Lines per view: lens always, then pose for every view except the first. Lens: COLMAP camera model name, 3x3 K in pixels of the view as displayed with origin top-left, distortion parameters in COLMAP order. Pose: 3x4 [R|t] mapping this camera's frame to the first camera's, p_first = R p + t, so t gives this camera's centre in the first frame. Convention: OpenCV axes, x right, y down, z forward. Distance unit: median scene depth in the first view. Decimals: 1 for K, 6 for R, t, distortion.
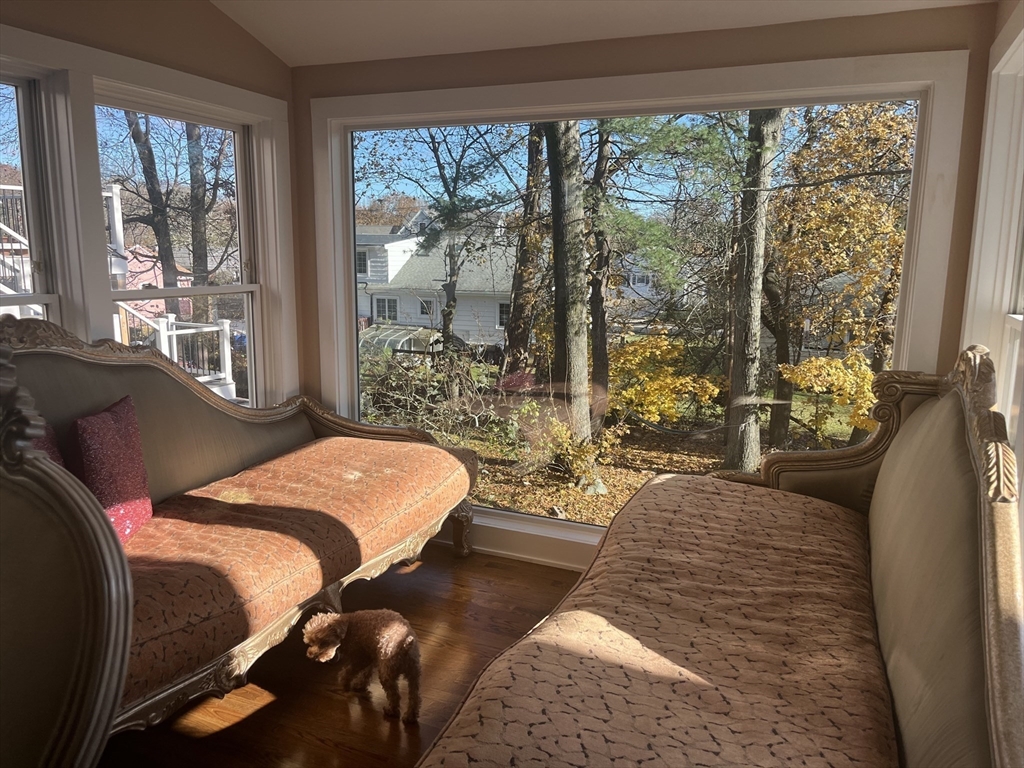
lens RADIAL K [[772.3, 0, 512.0], [0, 772.3, 384.0], [0, 0, 1]] dist [0.090415, -0.121981]
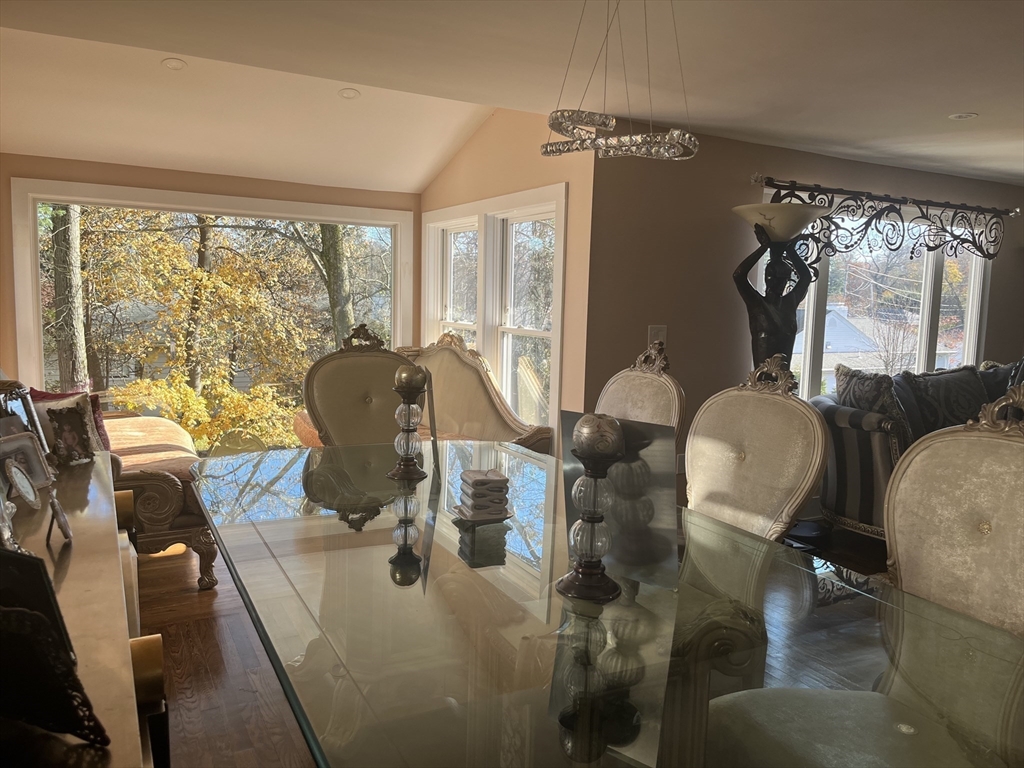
lens RADIAL K [[772.3, 0, 512.0], [0, 772.3, 384.0], [0, 0, 1]] dist [0.090415, -0.121981]
pose [[0.618647, -0.089534, 0.780551, -0.150755], [0.118396, 0.992764, 0.020038, 0.011643], [-0.776697, 0.080018, 0.624771, -0.090595]]
